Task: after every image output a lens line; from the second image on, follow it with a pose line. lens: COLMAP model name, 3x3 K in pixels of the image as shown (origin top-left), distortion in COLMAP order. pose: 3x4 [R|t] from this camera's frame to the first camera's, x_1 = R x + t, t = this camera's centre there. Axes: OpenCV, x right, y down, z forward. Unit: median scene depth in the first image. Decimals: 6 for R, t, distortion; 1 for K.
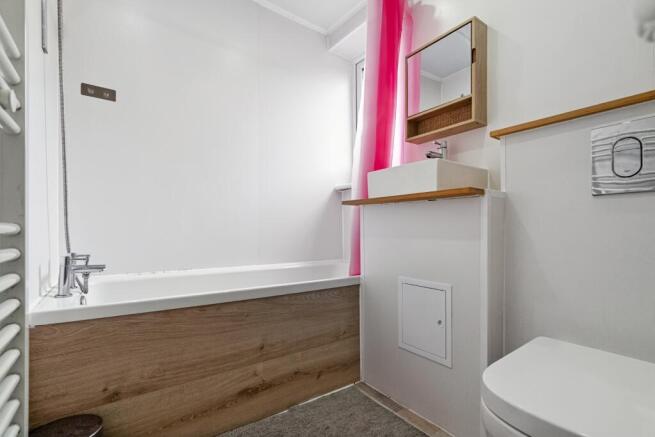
lens RADIAL K [[310.4, 0, 331.0], [0, 310.4, 225.2], [0, 0, 1]] dist [-0.002462, -0.000244]
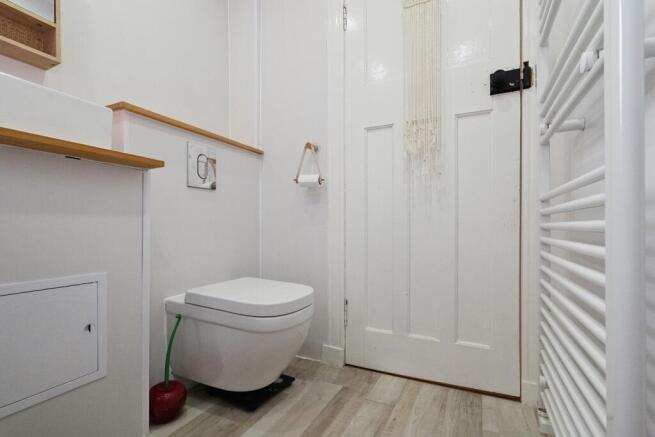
lens RADIAL K [[310.4, 0, 331.0], [0, 310.4, 225.2], [0, 0, 1]] dist [-0.002462, -0.000244]
pose [[-0.487199, -0.002450, 0.873288, -0.599063], [-0.006239, 0.999980, -0.000675, 0.064747], [-0.873269, -0.005778, -0.487204, 0.878789]]
